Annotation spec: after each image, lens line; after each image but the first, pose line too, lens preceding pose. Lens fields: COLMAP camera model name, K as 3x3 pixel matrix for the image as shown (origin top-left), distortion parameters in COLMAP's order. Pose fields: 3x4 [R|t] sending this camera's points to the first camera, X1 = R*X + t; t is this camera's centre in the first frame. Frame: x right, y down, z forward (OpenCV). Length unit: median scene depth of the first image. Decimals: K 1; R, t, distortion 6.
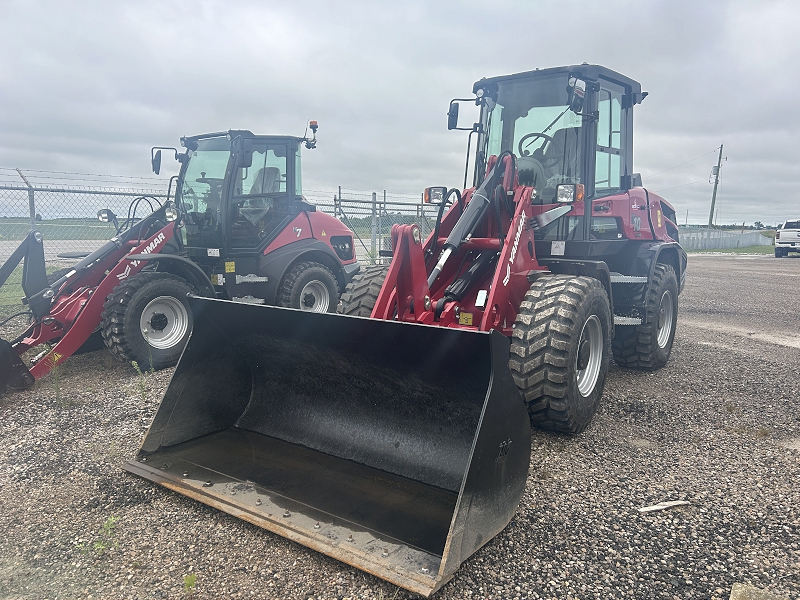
lens RADIAL K [[607.3, 0, 400.0], [0, 607.3, 300.0], [0, 0, 1]] dist [0.030616, -0.003744]
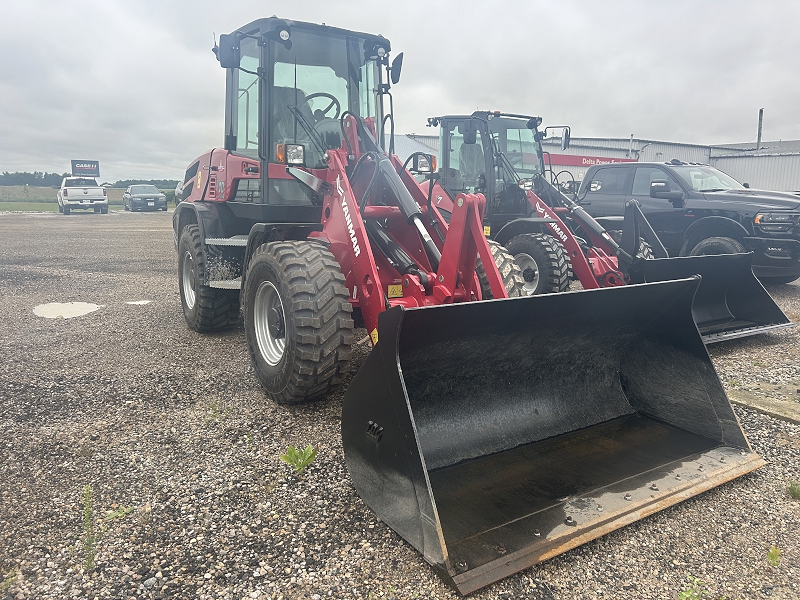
lens RADIAL K [[607.3, 0, 400.0], [0, 607.3, 300.0], [0, 0, 1]] dist [0.030616, -0.003744]
pose [[0.360416, -0.161203, 0.918757, -1.204595], [0.094591, 0.986193, 0.135928, -0.131763], [-0.927983, 0.037915, 0.370688, 0.991001]]
